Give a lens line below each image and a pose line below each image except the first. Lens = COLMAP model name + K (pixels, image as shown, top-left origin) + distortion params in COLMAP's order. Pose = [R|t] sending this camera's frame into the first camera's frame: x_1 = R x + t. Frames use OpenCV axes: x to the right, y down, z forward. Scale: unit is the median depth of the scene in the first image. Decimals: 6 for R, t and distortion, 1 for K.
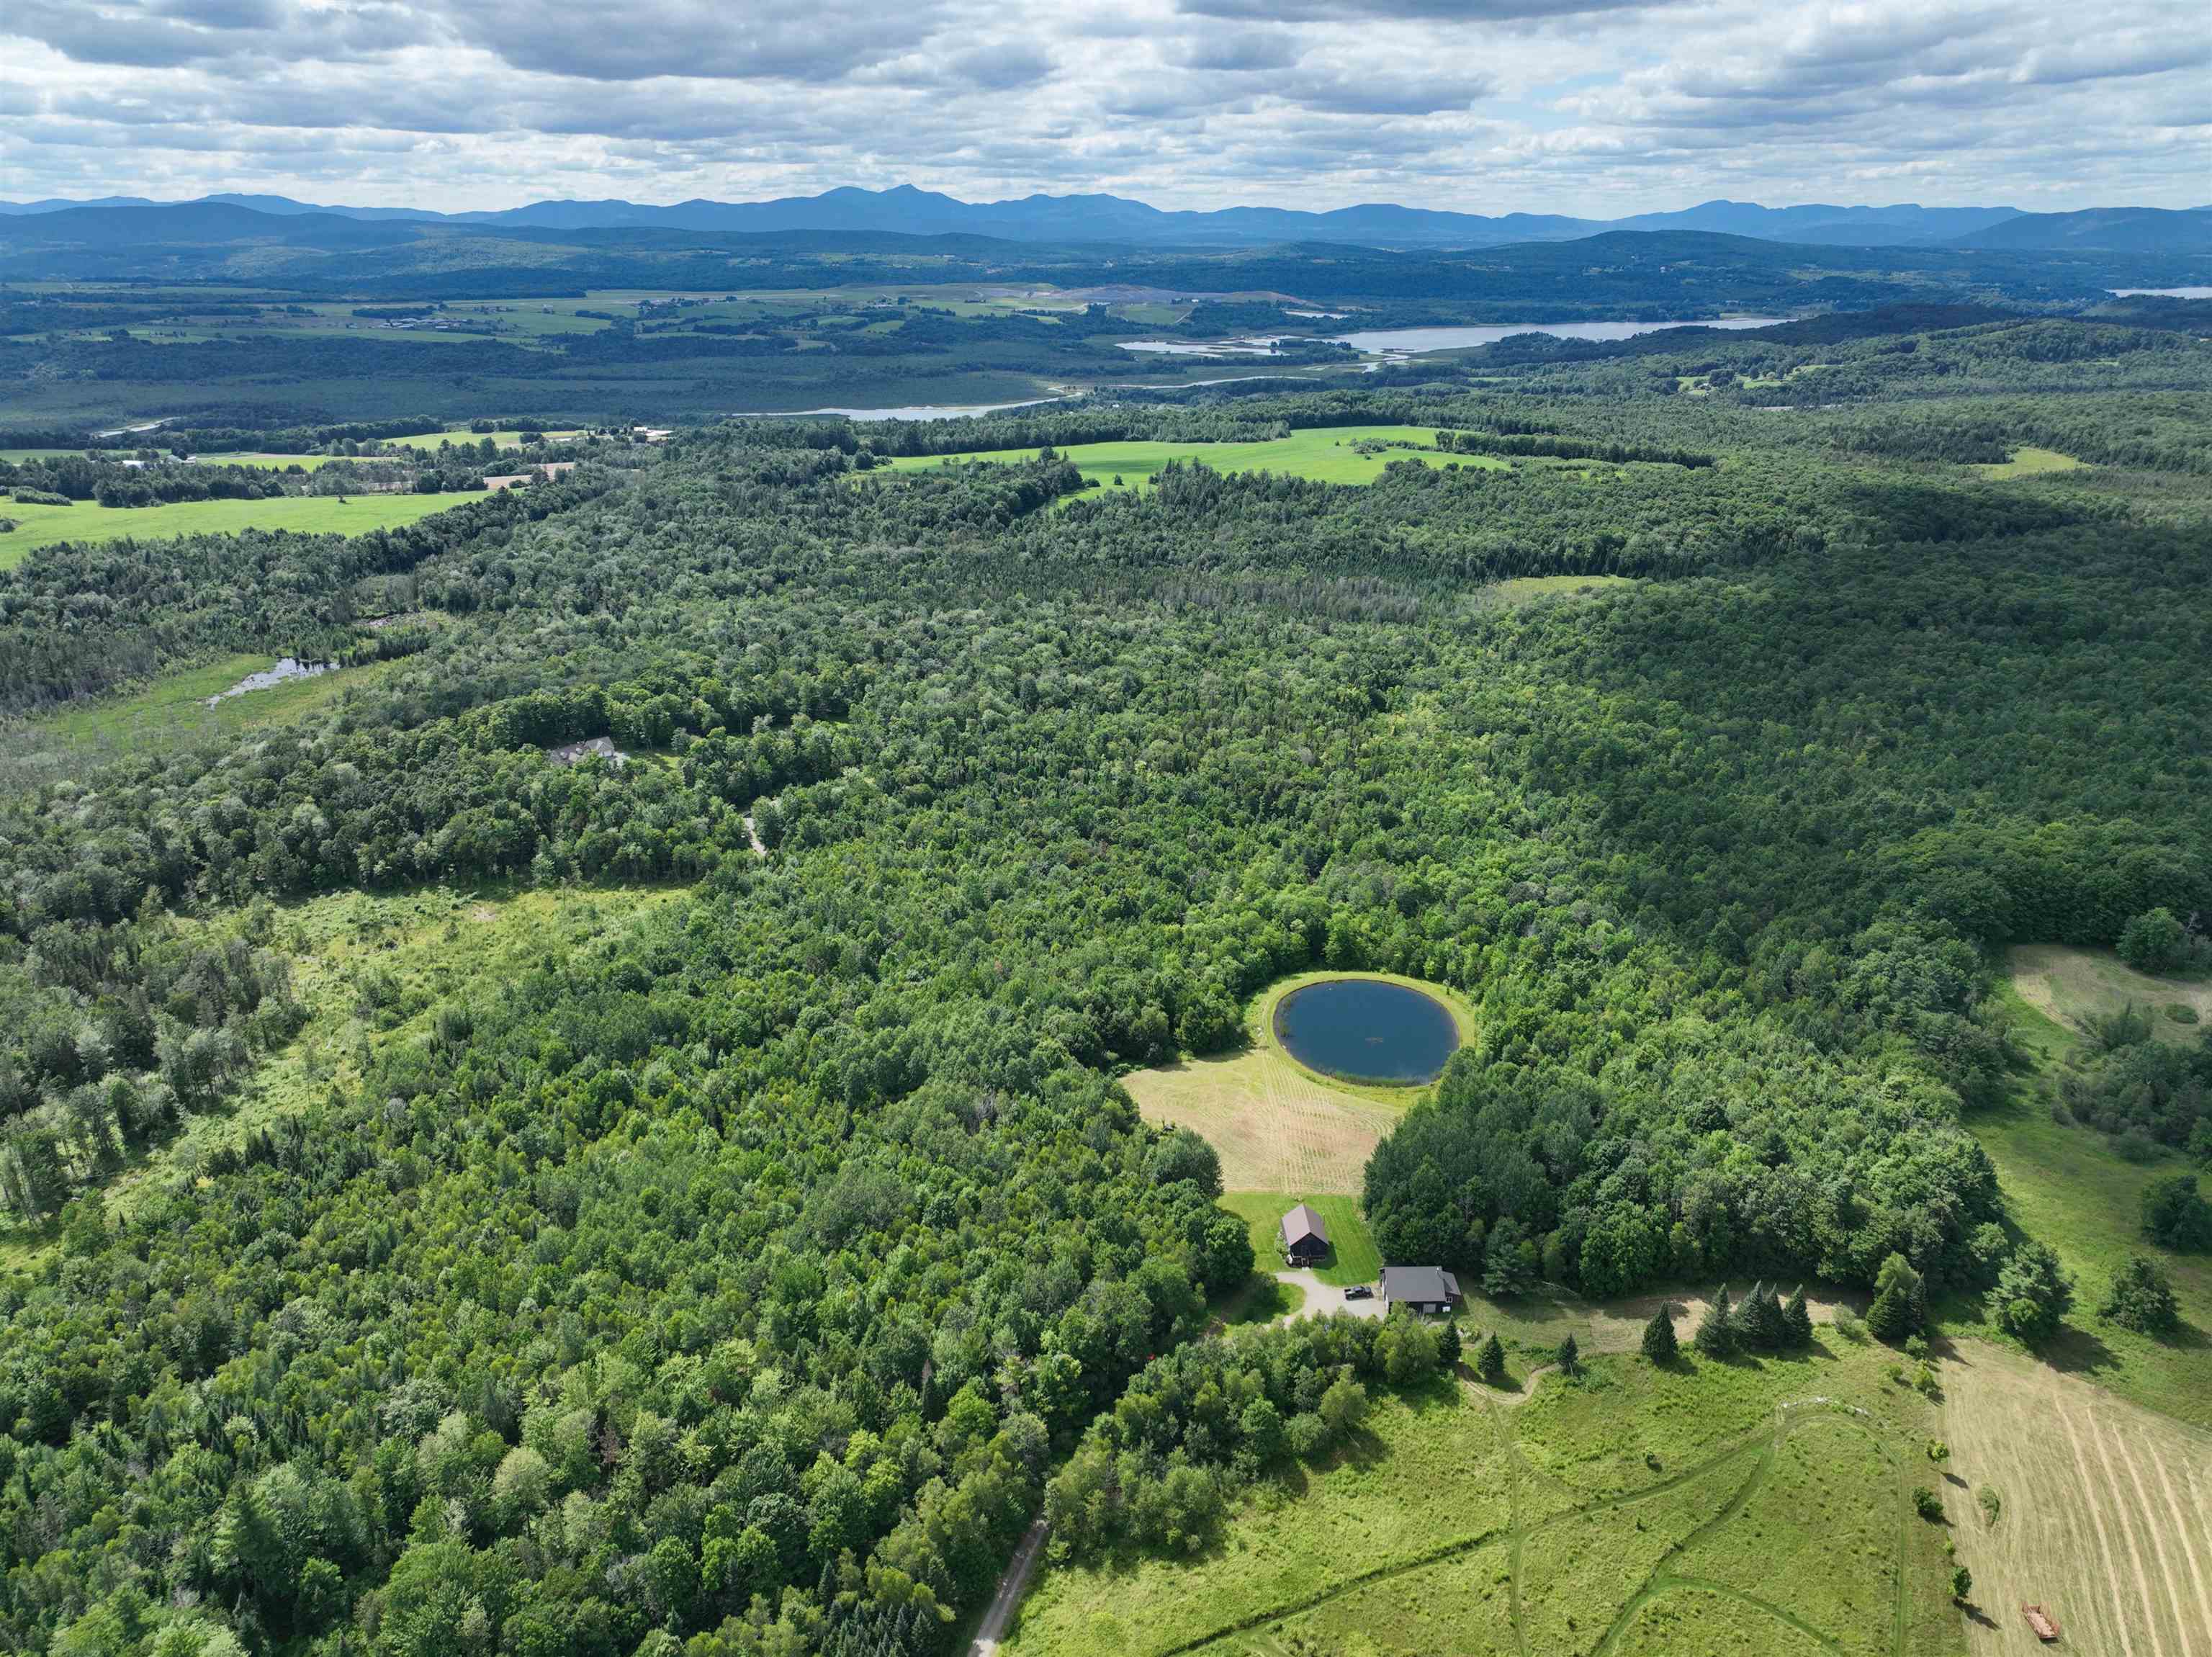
lens RADIAL K [[1526.7, 0, 1111.9], [0, 1526.7, 834.4], [0, 0, 1]] dist [-0.024720, 0.038099]
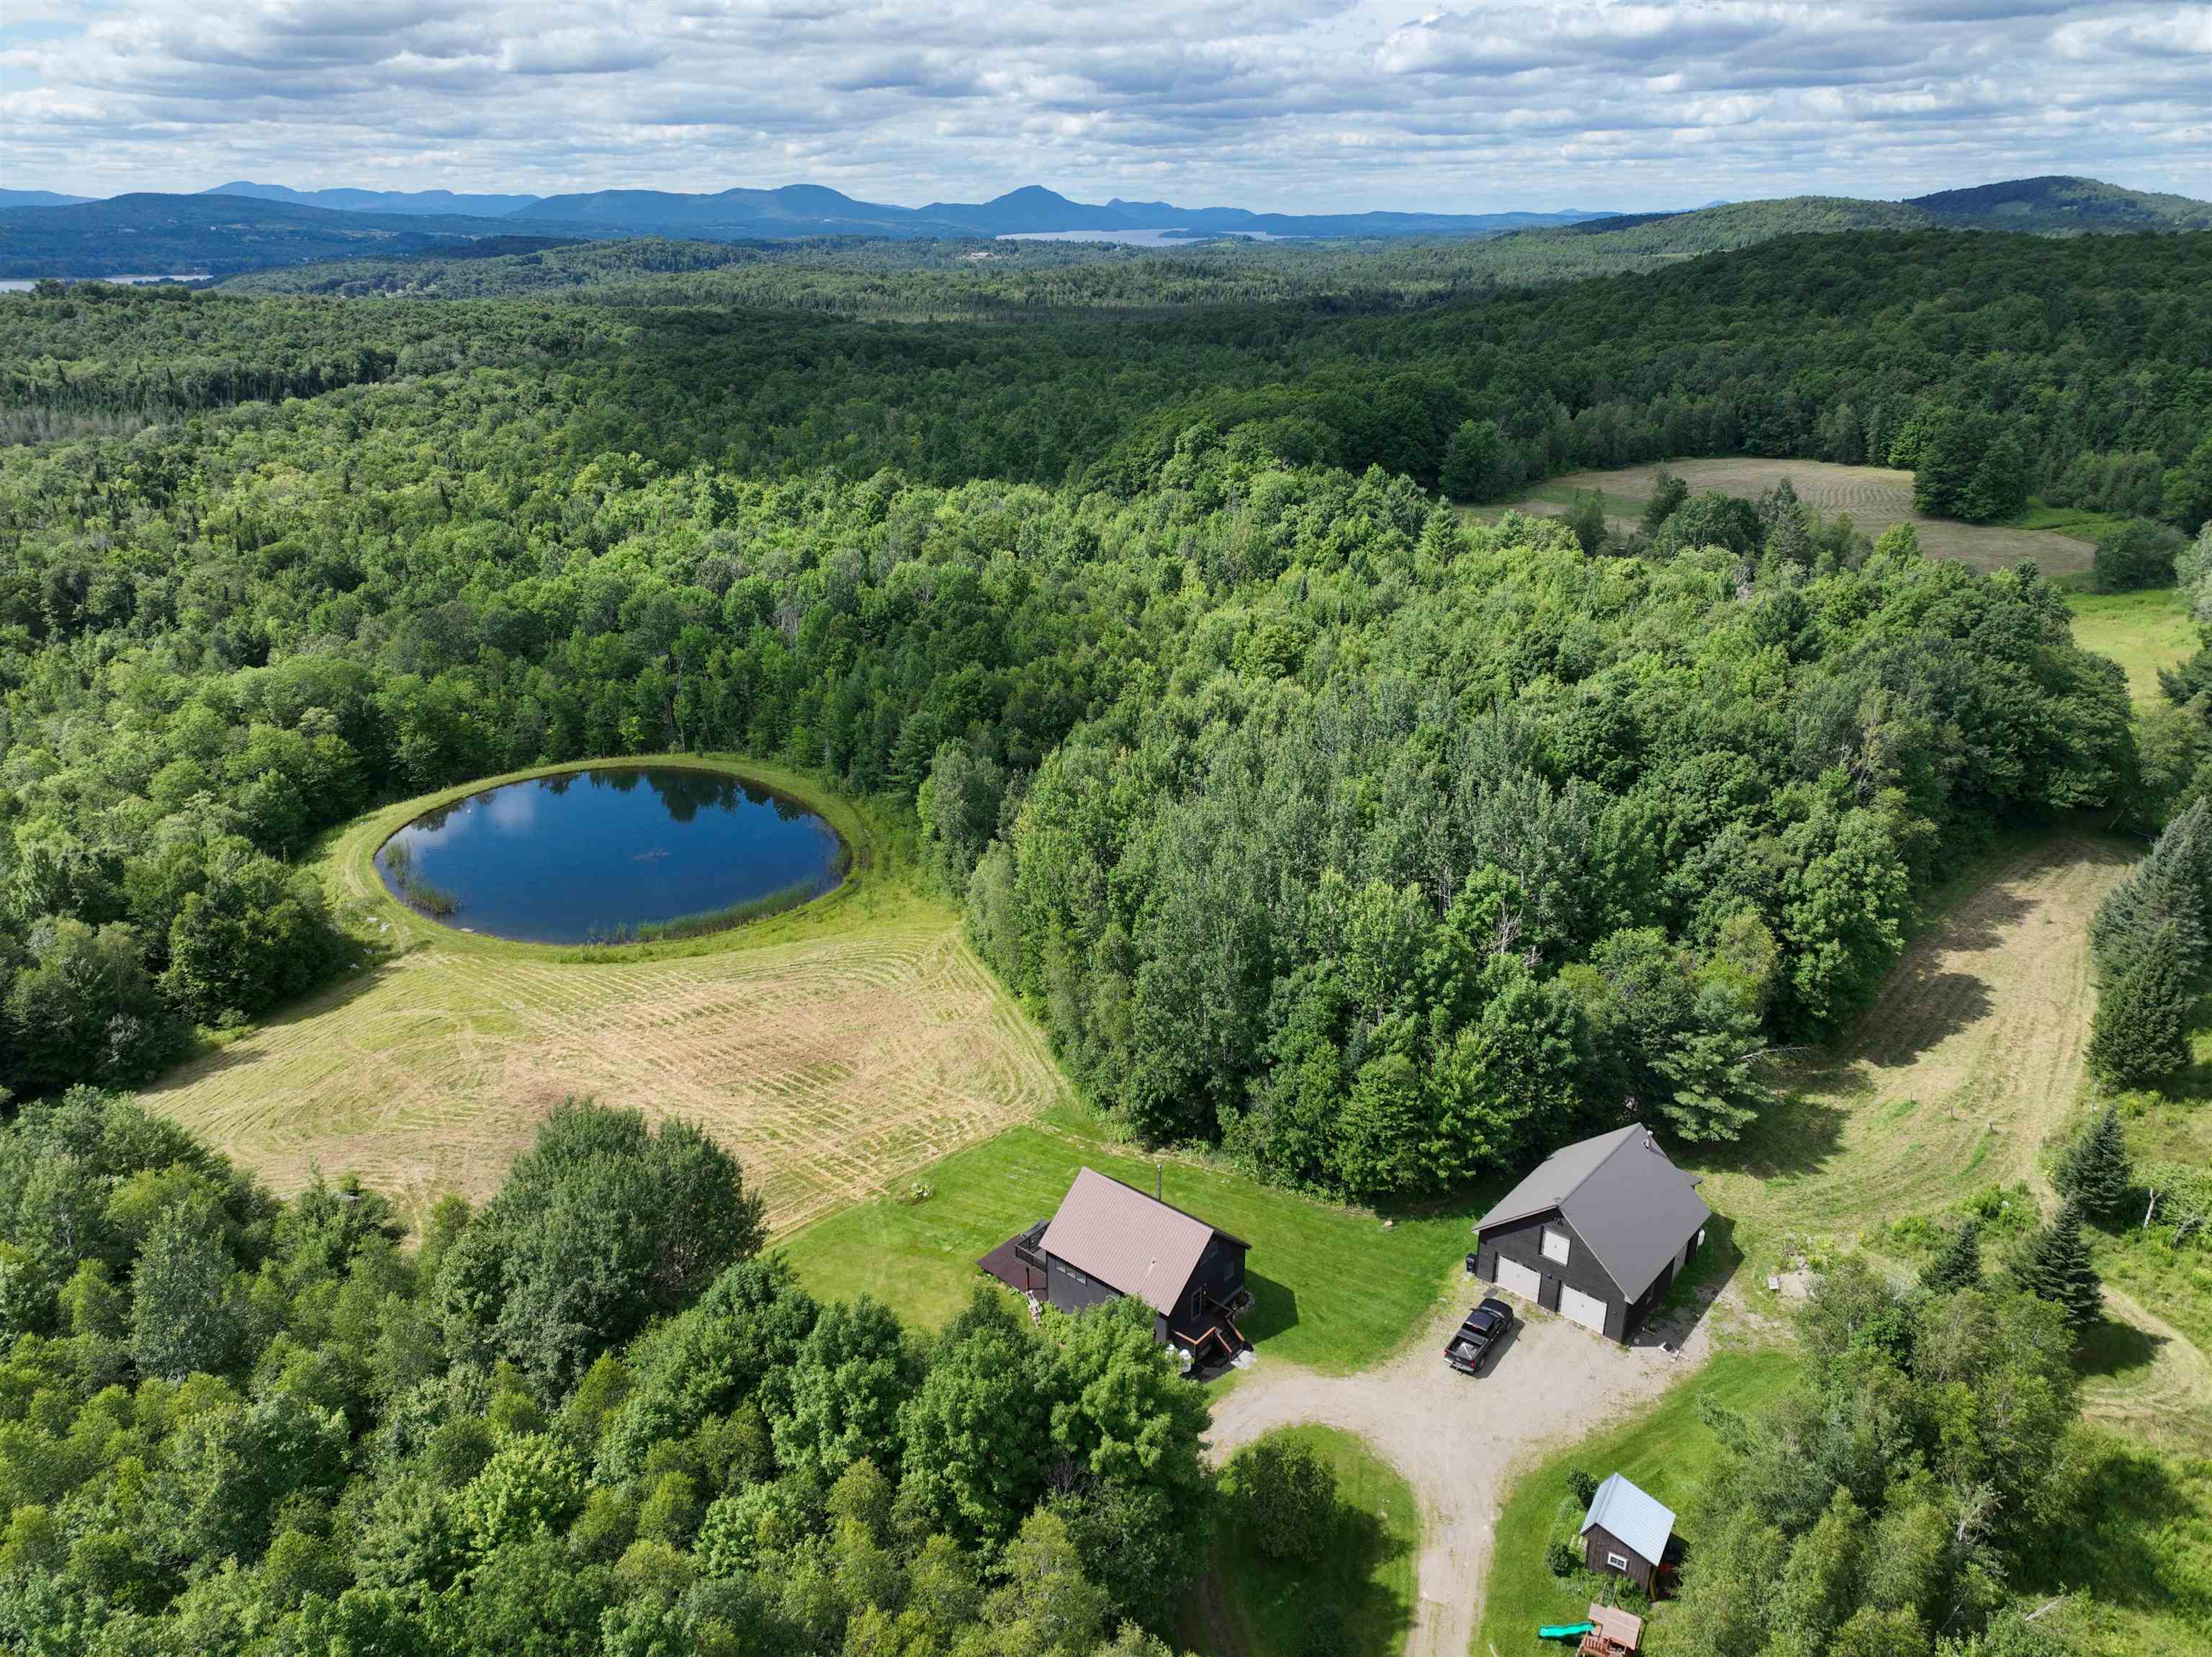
lens RADIAL K [[1526.7, 0, 1111.9], [0, 1526.7, 834.4], [0, 0, 1]] dist [-0.024720, 0.038099]
pose [[0.669447, -0.269288, 0.692333, -0.043217], [0.263407, 0.957476, 0.117717, 0.115211], [-0.694591, 0.103560, 0.711912, 0.610132]]
